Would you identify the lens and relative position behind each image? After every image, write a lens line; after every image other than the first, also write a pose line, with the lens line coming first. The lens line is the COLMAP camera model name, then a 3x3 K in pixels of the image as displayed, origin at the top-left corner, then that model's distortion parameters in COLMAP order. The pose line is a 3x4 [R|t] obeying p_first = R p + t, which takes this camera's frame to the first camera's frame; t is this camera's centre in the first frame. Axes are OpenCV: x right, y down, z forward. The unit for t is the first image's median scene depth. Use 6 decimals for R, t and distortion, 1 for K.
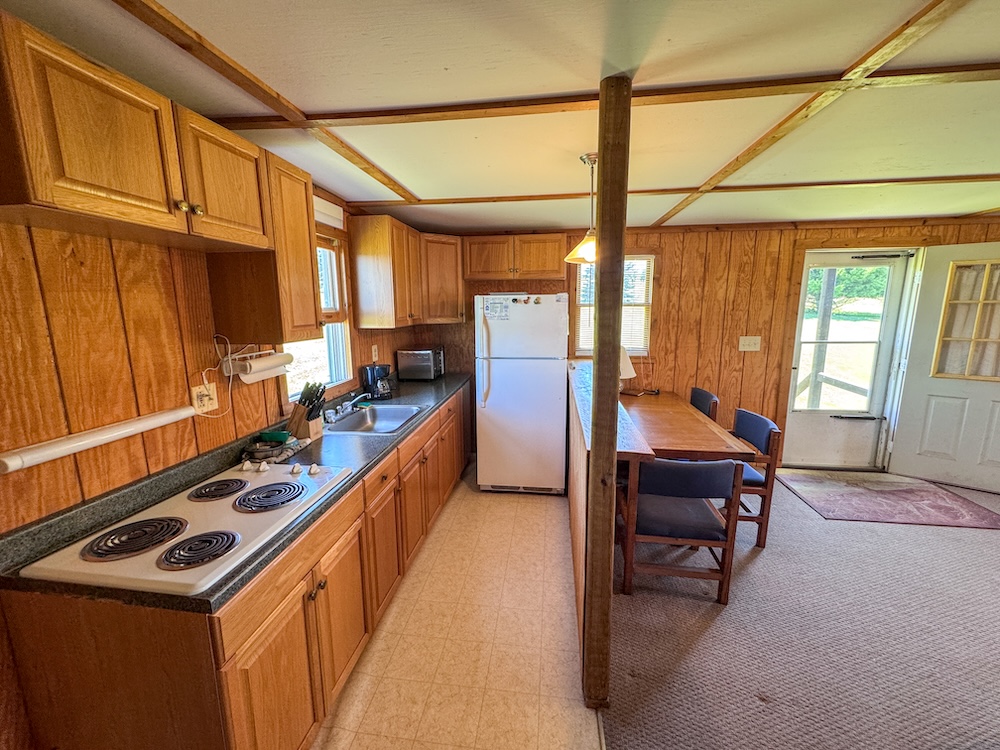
lens RADIAL K [[396.5, 0, 497.6], [0, 396.5, 373.1], [0, 0, 1]] dist [-0.002611, 0.000237]
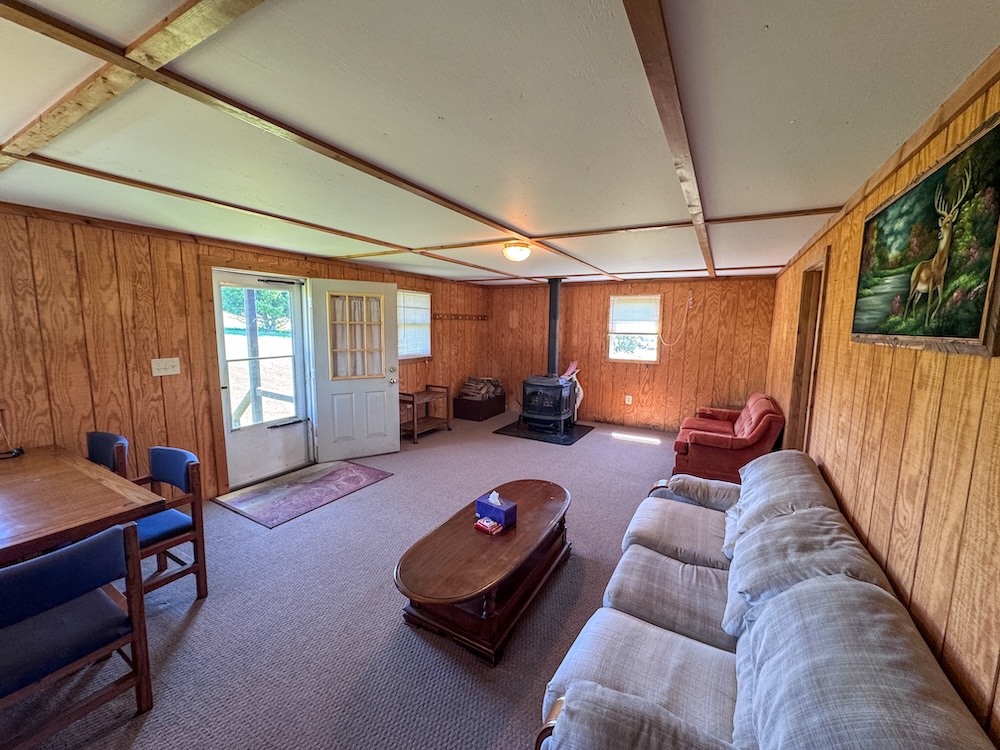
lens RADIAL K [[396.5, 0, 500.8], [0, 396.5, 372.2], [0, 0, 1]] dist [-0.002611, 0.000237]
pose [[0.366198, -0.099297, 0.925224, 0.112902], [0.142997, 0.988485, 0.049489, -0.001055], [-0.919484, 0.114182, 0.376180, 0.008571]]
